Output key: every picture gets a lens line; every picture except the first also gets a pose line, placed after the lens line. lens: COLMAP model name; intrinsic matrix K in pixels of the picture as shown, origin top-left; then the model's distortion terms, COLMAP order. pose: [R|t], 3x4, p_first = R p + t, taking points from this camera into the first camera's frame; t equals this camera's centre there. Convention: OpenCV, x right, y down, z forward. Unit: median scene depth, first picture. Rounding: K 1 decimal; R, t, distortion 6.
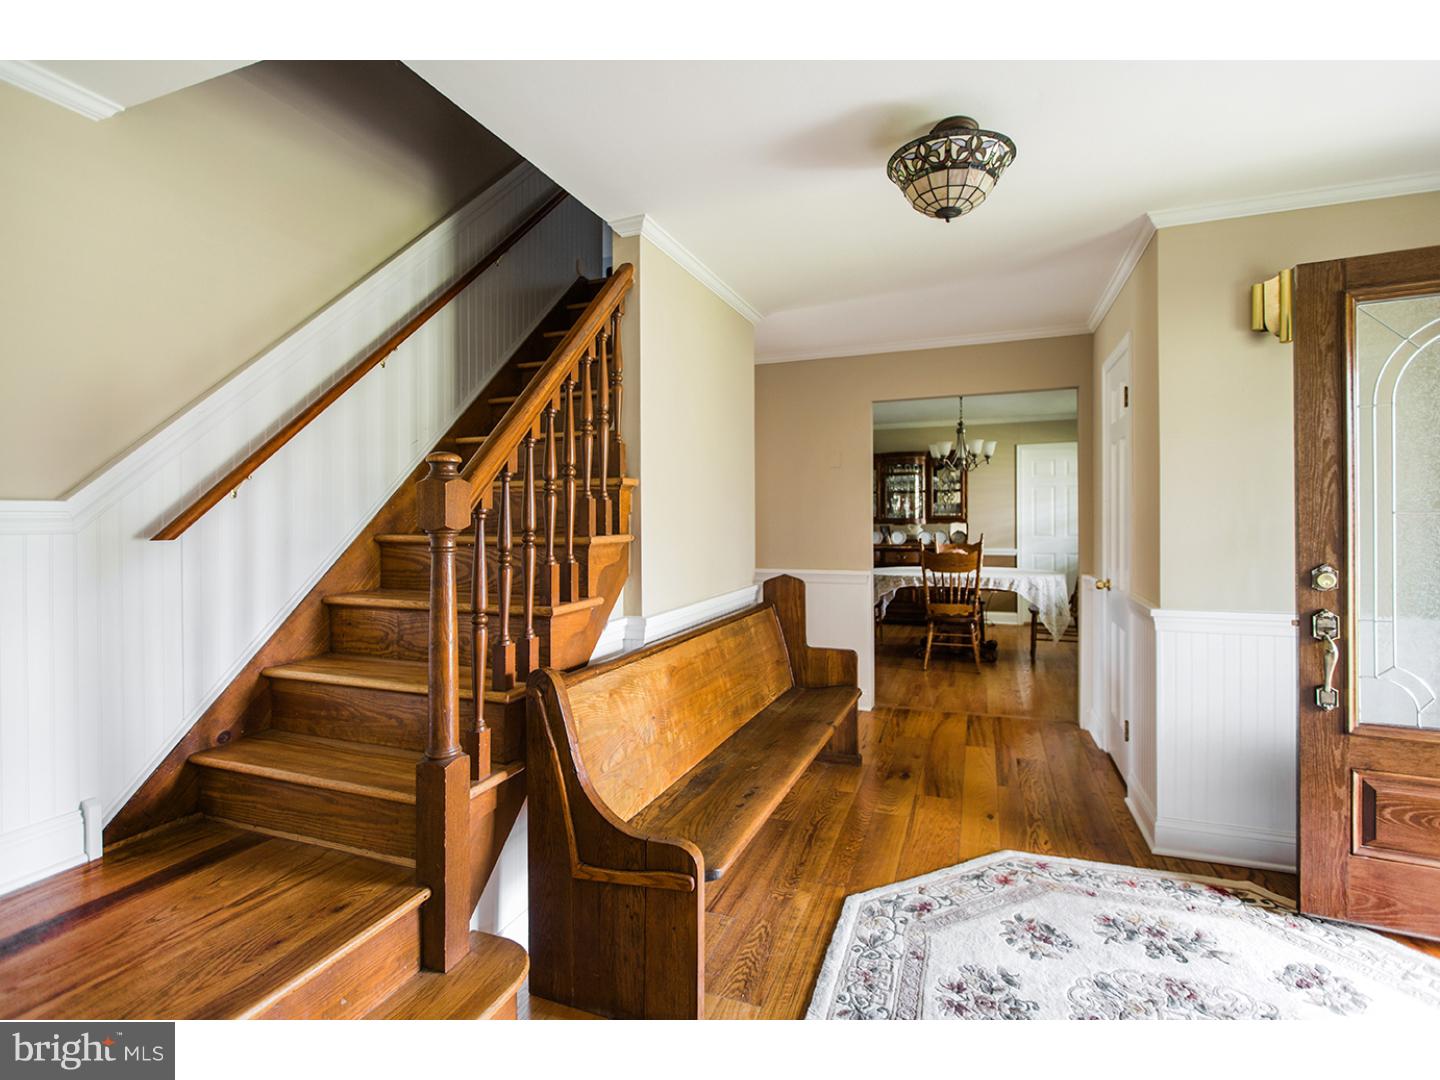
lens RADIAL K [[698.5, 0, 719.4], [0, 698.5, 535.5], [0, 0, 1]] dist [0.000175, 0.000146]
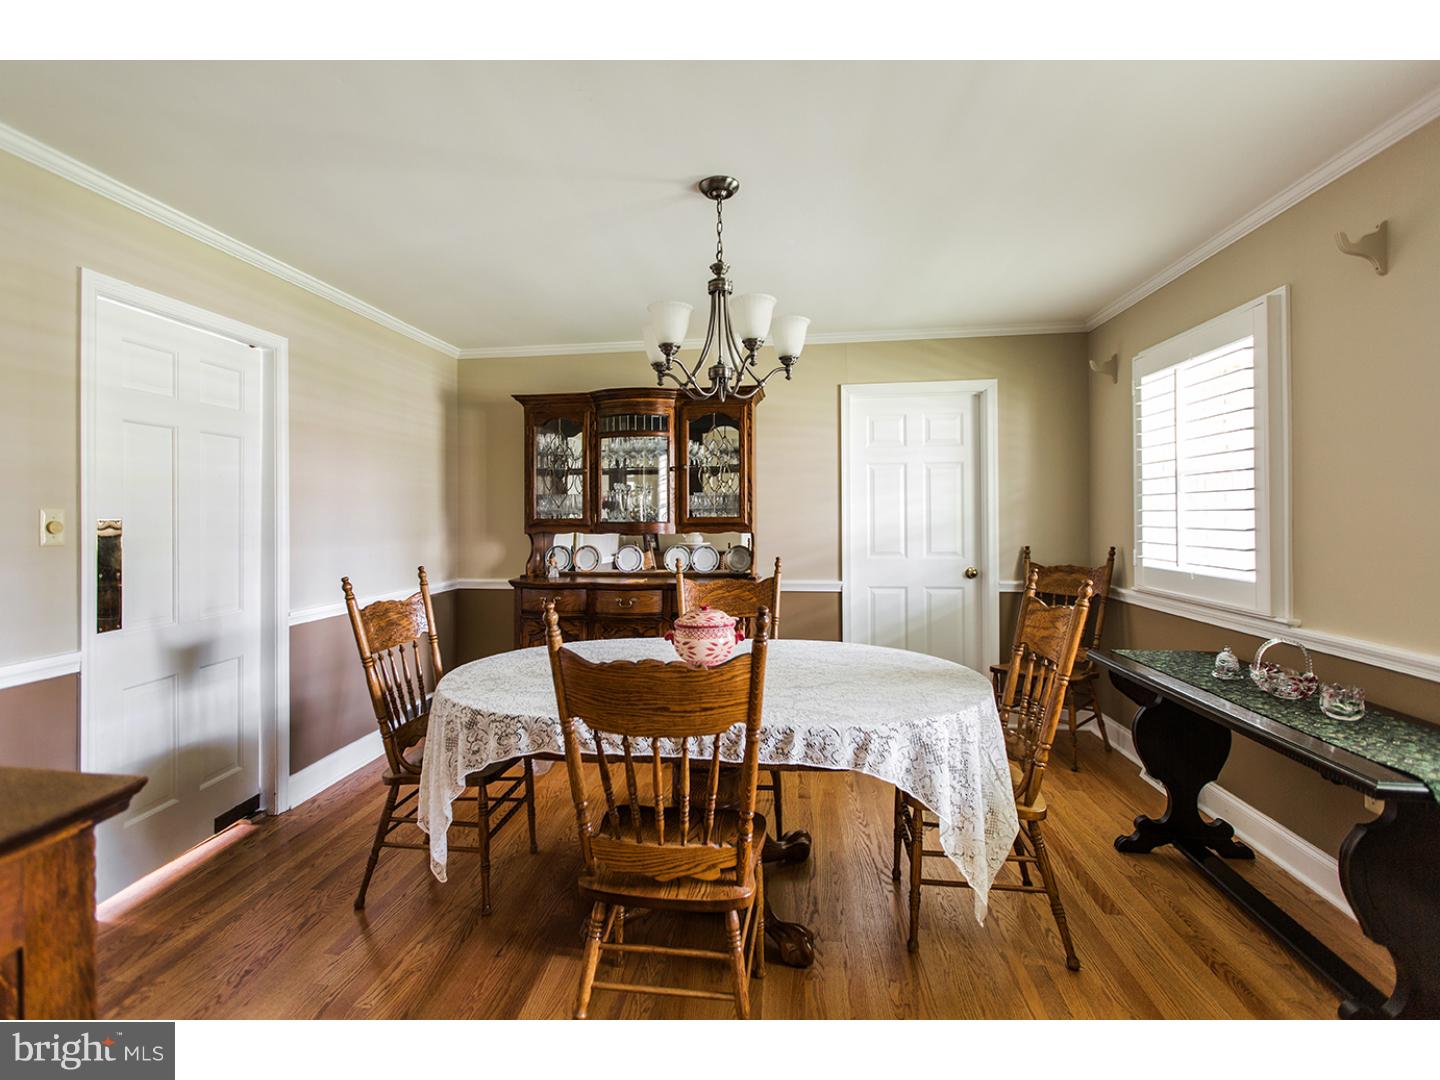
lens RADIAL K [[649.9, 0, 716.7], [0, 649.9, 533.0], [0, 0, 1]] dist [-0.001430, -0.000133]
pose [[0.968451, -0.001099, 0.249201, 0.209877], [0.001029, 0.999999, 0.000409, -0.017297], [-0.249201, -0.000140, 0.968452, 0.541819]]
